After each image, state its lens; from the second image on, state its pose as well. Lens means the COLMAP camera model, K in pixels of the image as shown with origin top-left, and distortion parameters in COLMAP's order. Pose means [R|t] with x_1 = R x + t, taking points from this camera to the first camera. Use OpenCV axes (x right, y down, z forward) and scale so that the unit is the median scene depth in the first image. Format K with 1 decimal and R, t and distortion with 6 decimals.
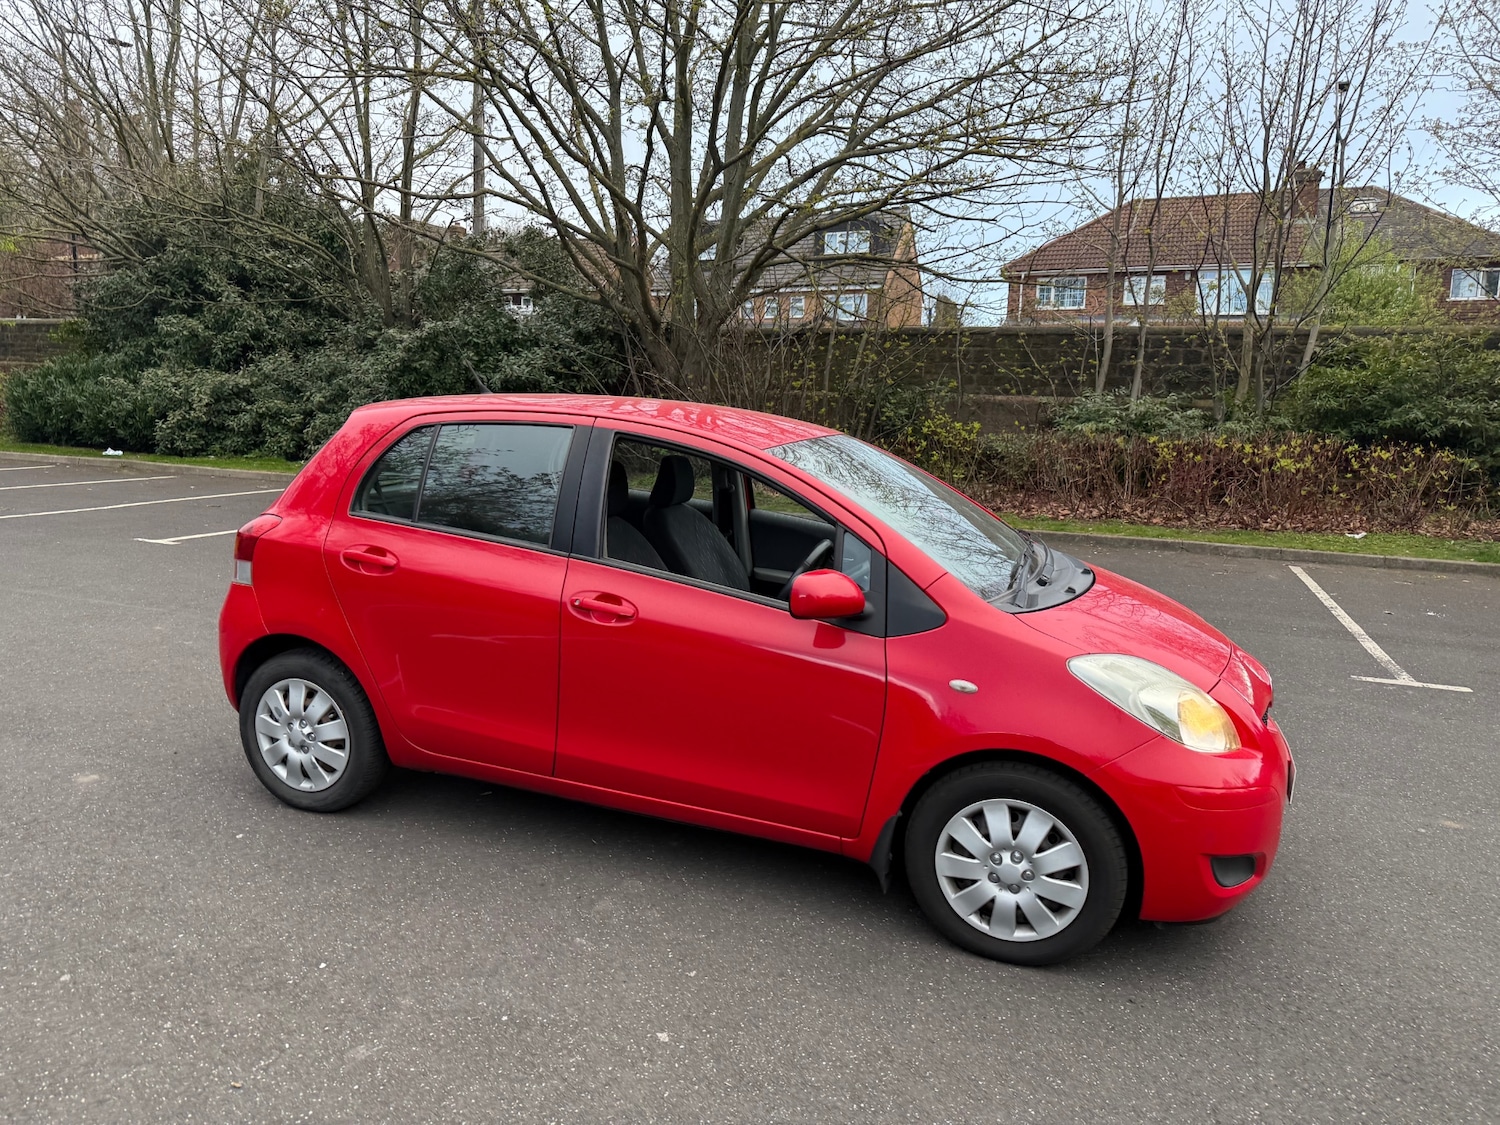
lens RADIAL K [[1052.7, 0, 745.1], [0, 1052.7, 572.5], [0, 0, 1]] dist [0.035148, -0.040658]
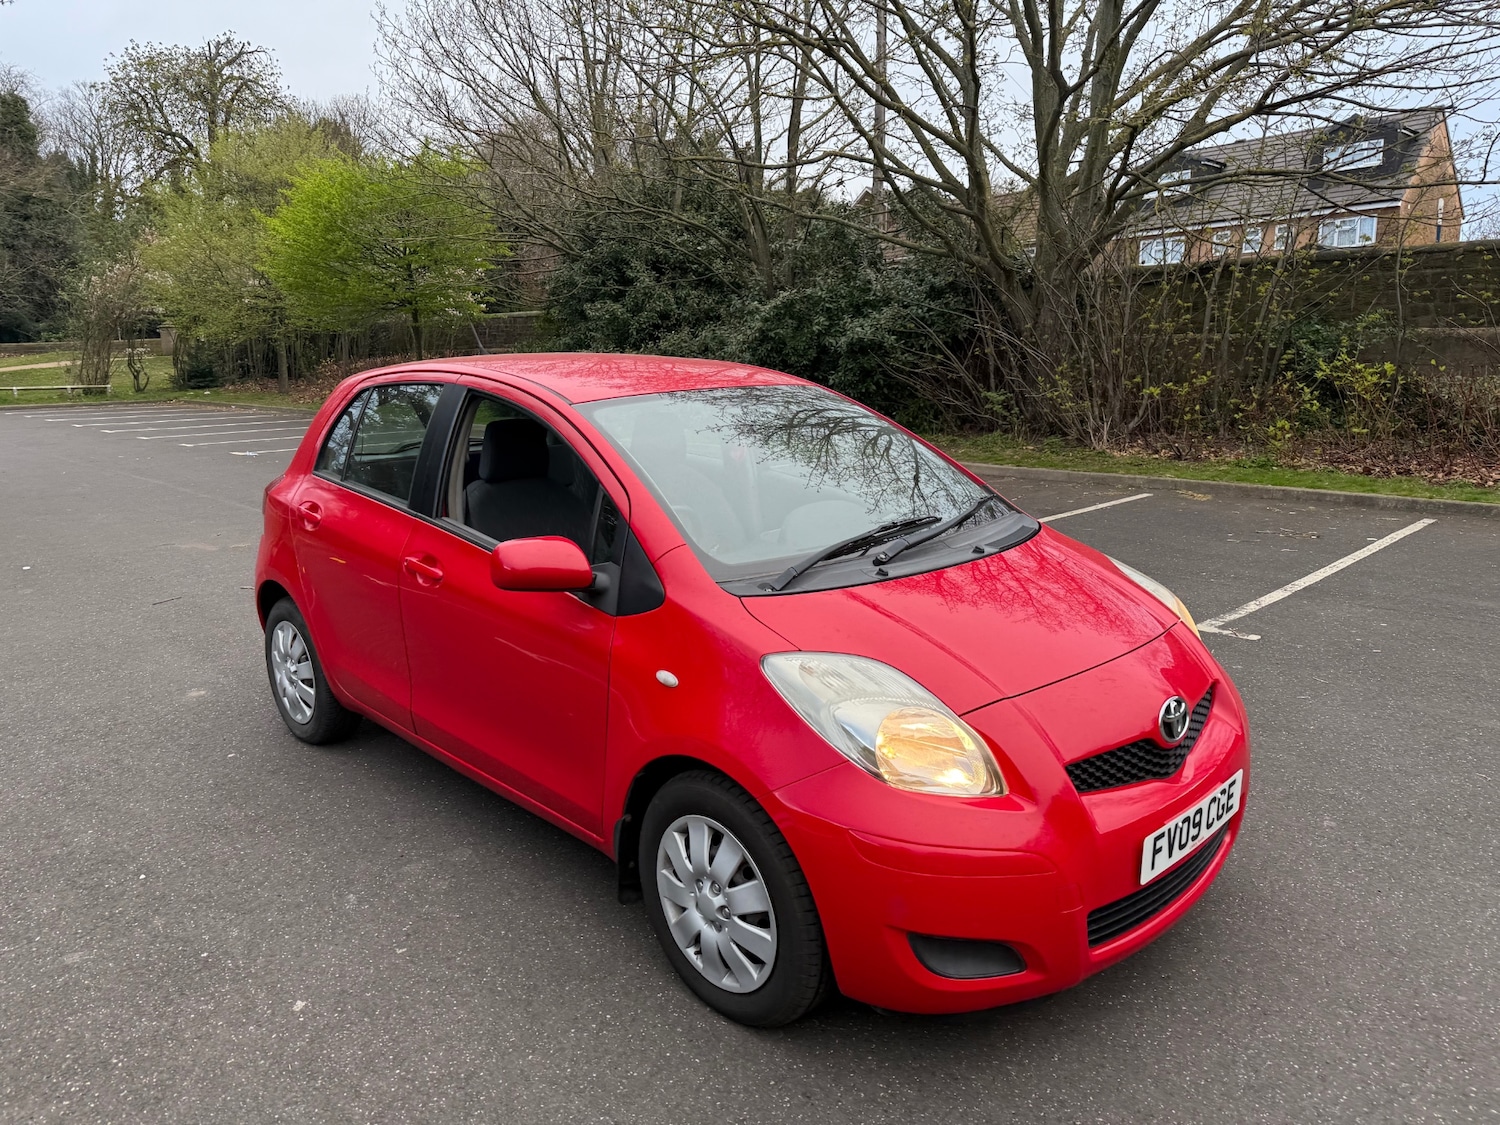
lens RADIAL K [[1052.7, 0, 745.2], [0, 1052.7, 559.7], [0, 0, 1]] dist [0.035148, -0.040658]
pose [[0.899128, 0.038803, -0.435963, 0.490170], [-0.029095, 0.999158, 0.028923, -0.010736], [0.436719, -0.013321, 0.899500, 0.208390]]
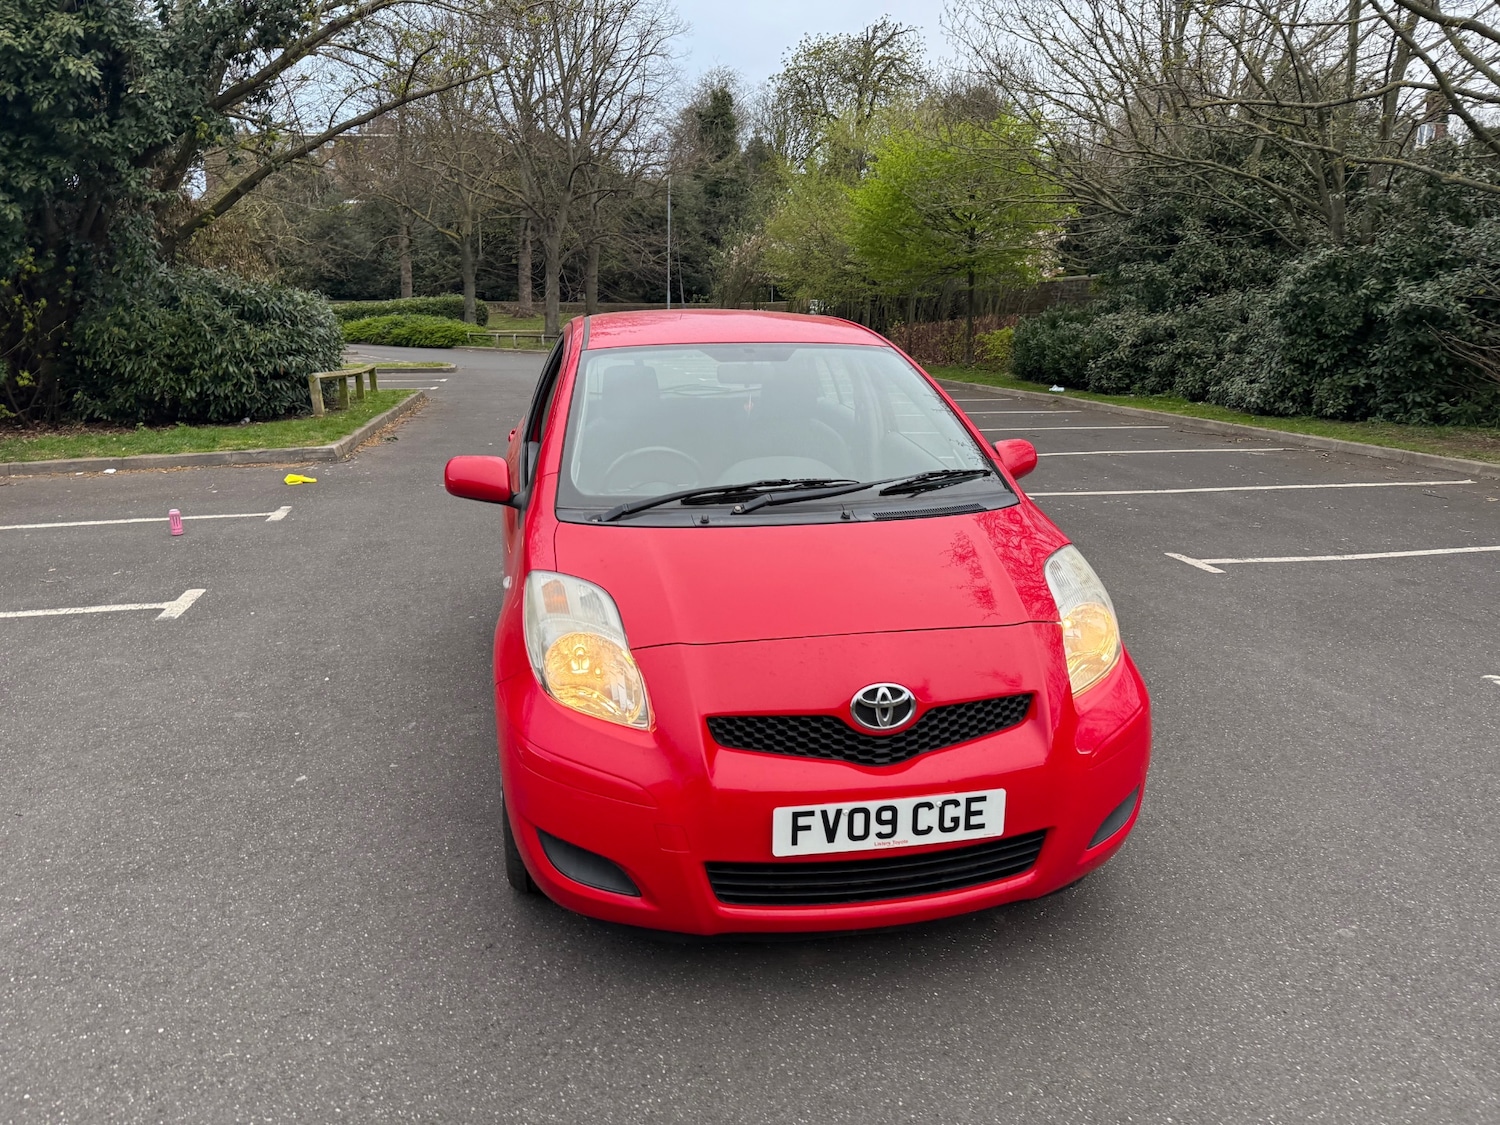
lens RADIAL K [[1052.7, 0, 741.7], [0, 1052.7, 551.6], [0, 0, 1]] dist [0.035148, -0.040658]
pose [[0.521028, 0.158627, -0.838670, 0.896045], [-0.136999, 0.985382, 0.101265, -0.039523], [0.842473, 0.062135, 0.535143, 0.507837]]
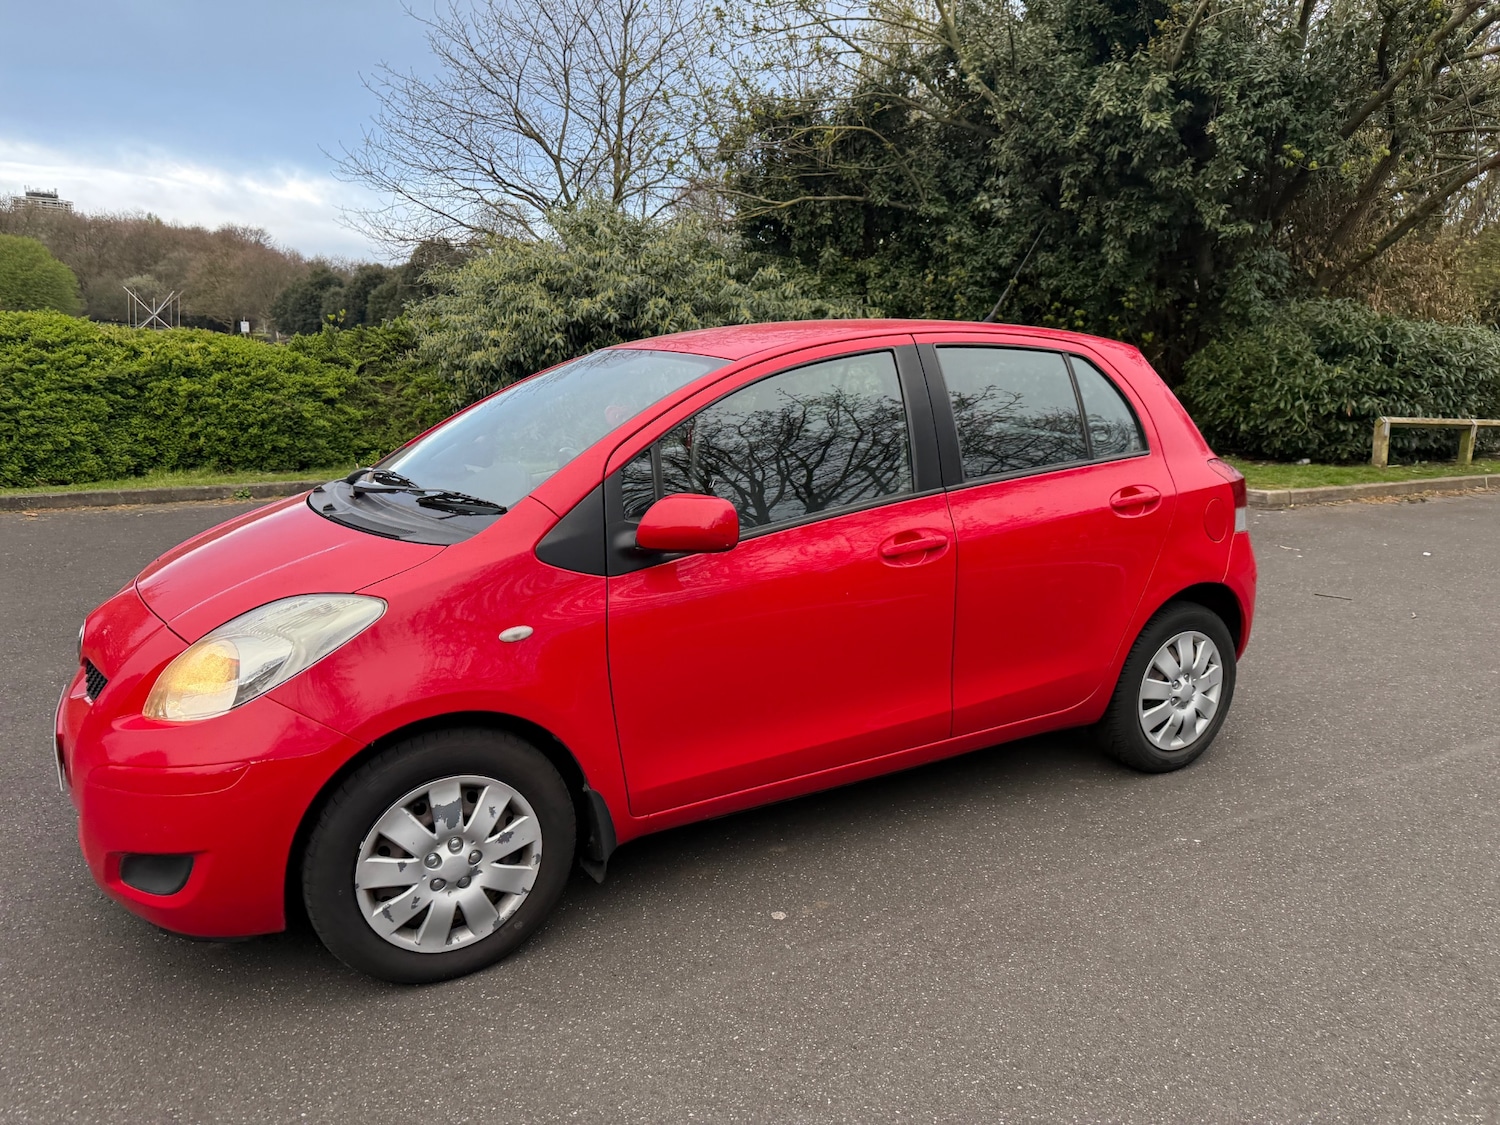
lens RADIAL K [[1052.7, 0, 748.1], [0, 1052.7, 562.9], [0, 0, 1]] dist [0.035148, -0.040658]
pose [[-0.639454, 0.115425, -0.760115, 0.693187], [-0.174381, 0.941125, 0.289611, -0.230135], [0.748792, 0.317743, -0.581679, 1.625328]]
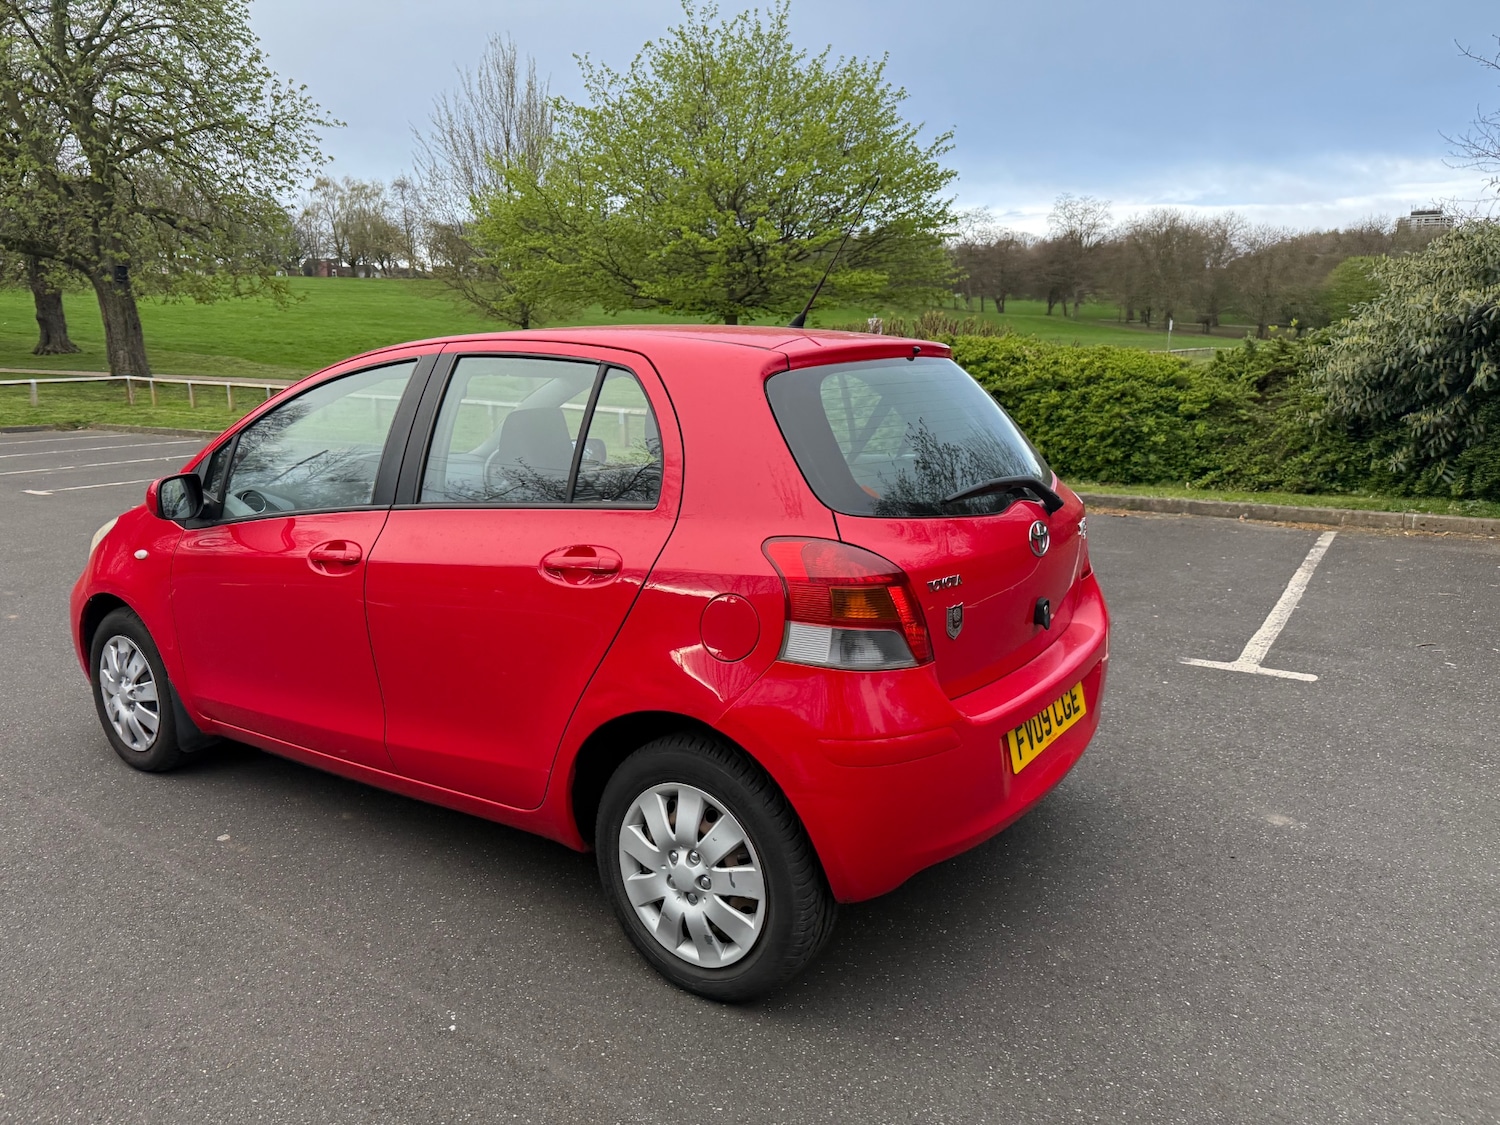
lens RADIAL K [[1052.7, 0, 750.8], [0, 1052.7, 567.9], [0, 0, 1]] dist [0.035148, -0.040658]
pose [[-0.970211, -0.074071, 0.230658, -0.428874], [0.018821, 0.926187, 0.376594, -0.315734], [-0.241528, 0.369717, -0.897203, 1.883543]]
